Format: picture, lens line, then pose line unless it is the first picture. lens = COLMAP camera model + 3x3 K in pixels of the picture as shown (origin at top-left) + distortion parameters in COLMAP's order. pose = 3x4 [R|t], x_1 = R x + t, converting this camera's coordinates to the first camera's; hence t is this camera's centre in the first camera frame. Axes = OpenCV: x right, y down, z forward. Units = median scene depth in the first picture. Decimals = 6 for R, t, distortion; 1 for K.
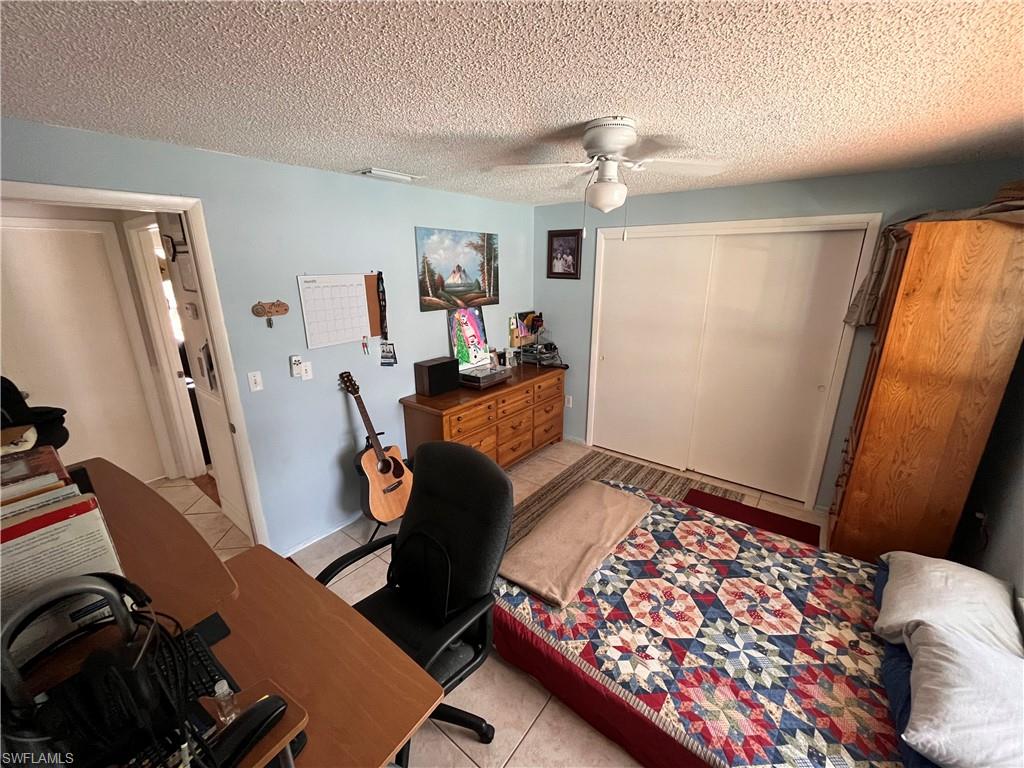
lens RADIAL K [[413.4, 0, 513.5], [0, 413.4, 387.5], [0, 0, 1]] dist [-0.000757, -0.000321]
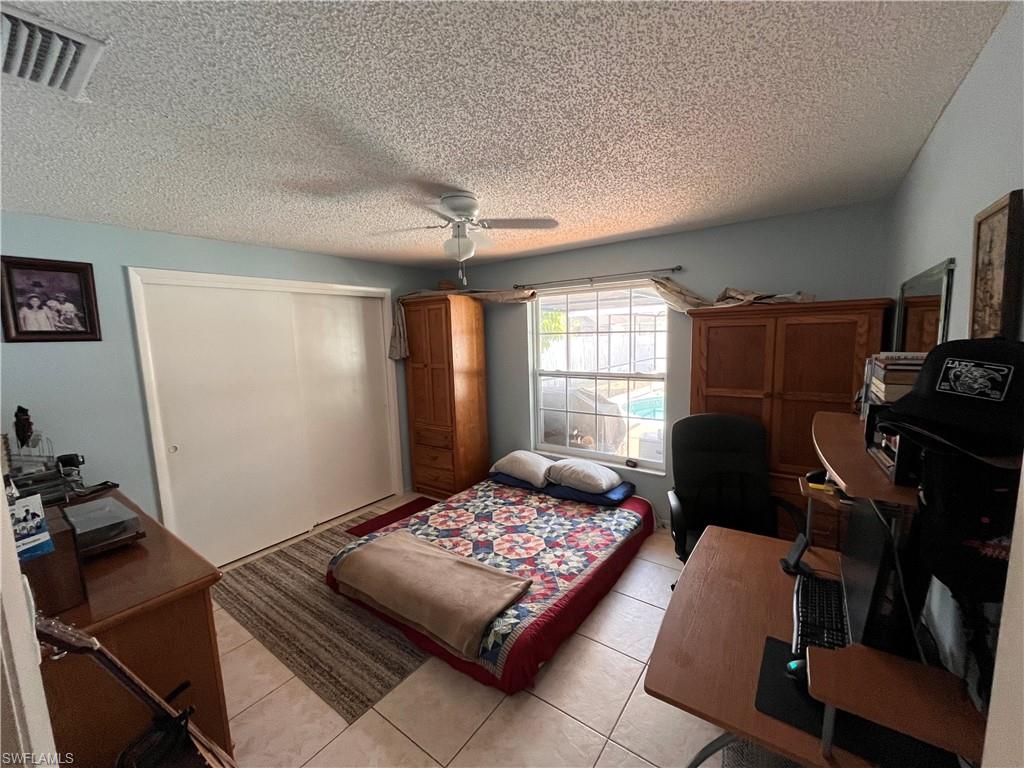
lens RADIAL K [[413.4, 0, 513.3], [0, 413.4, 383.1], [0, 0, 1]] dist [-0.000757, -0.000321]
pose [[-0.029240, -0.115120, 0.992921, -0.849921], [0.320034, 0.939978, 0.118406, -0.133481], [-0.946955, 0.321231, 0.009358, 0.745710]]
